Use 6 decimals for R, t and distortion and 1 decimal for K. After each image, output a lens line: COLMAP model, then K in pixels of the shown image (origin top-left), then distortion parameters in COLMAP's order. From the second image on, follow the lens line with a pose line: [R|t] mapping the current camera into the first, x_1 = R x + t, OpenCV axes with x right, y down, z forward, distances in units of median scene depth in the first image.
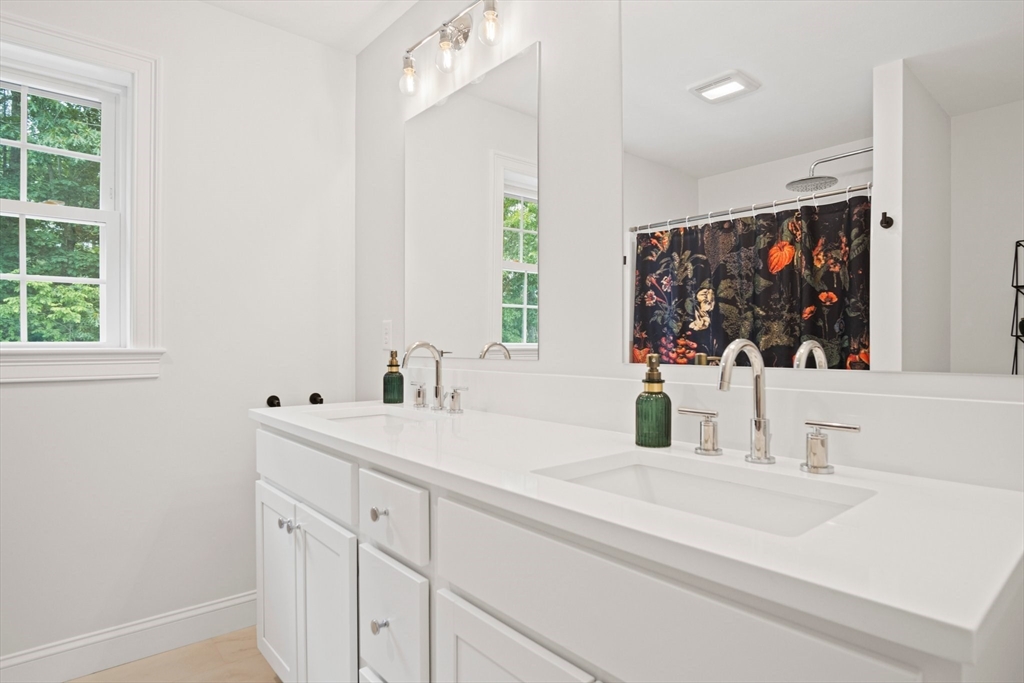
lens RADIAL K [[553.5, 0, 515.5], [0, 553.5, 339.4], [0, 0, 1]] dist [-0.020396, 0.001533]
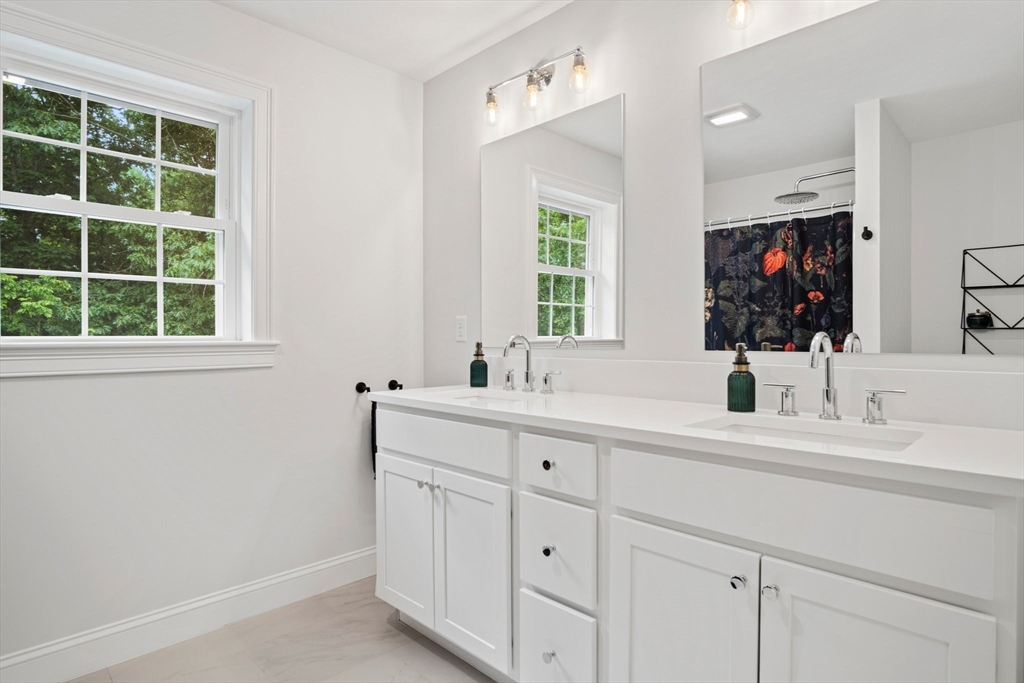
lens RADIAL K [[559.2, 0, 493.8], [0, 559.2, 332.1], [0, 0, 1]] dist [0.001118, -0.021832]
pose [[0.997367, -0.002836, 0.072467, -0.235412], [0.002855, 0.999996, -0.000168, -0.001246], [-0.072466, 0.000374, 0.997371, -0.164990]]
